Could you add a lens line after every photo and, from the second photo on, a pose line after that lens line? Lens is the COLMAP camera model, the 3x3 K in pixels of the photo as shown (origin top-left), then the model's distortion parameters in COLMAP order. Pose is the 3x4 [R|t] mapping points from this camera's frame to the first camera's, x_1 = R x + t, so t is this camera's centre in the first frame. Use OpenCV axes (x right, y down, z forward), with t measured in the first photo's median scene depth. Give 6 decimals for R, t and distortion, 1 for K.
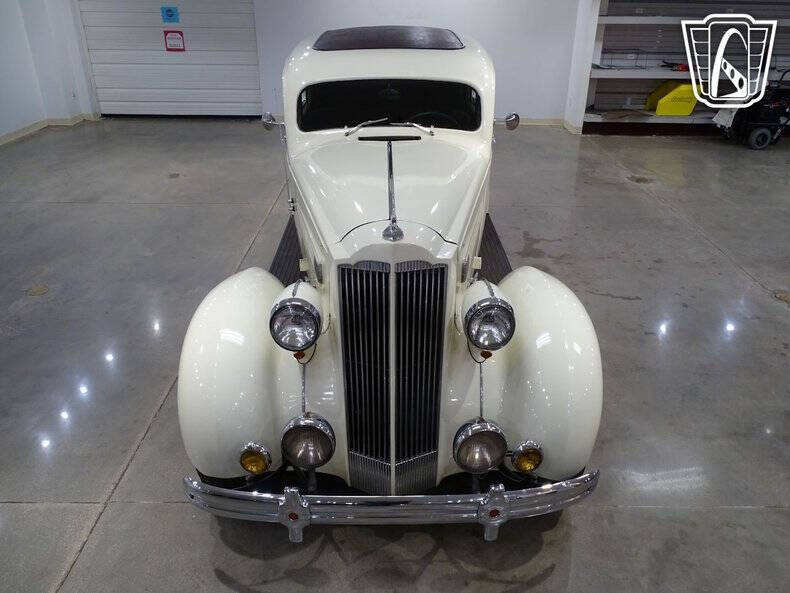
lens RADIAL K [[571.4, 0, 397.8], [0, 571.4, 251.7], [0, 0, 1]] dist [-0.006711, 0.001404]
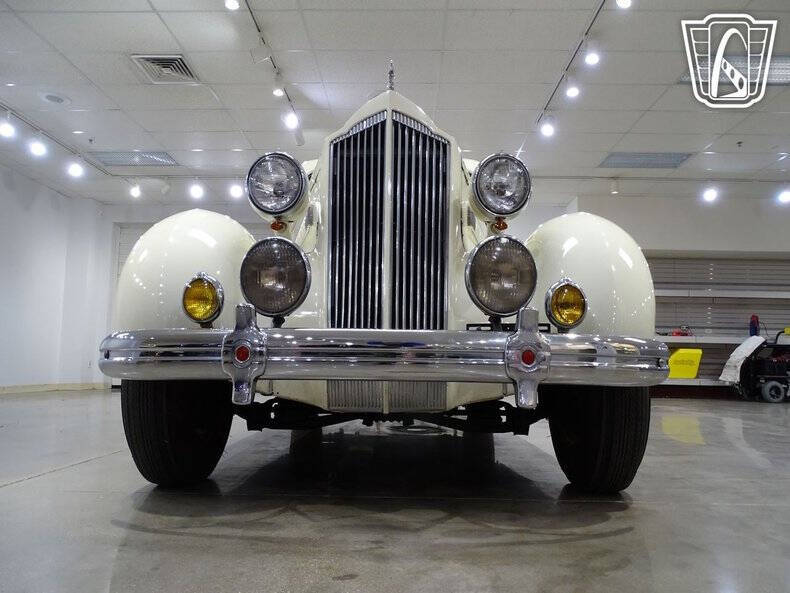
lens RADIAL K [[566.7, 0, 393.7], [0, 566.7, 337.7], [0, 0, 1]] dist [-0.003452, -0.000711]
pose [[0.999808, 0.002777, -0.019393, 0.014267], [-0.011776, 0.876319, -0.481587, 0.660069], [0.015657, 0.481723, 0.876184, 0.322634]]
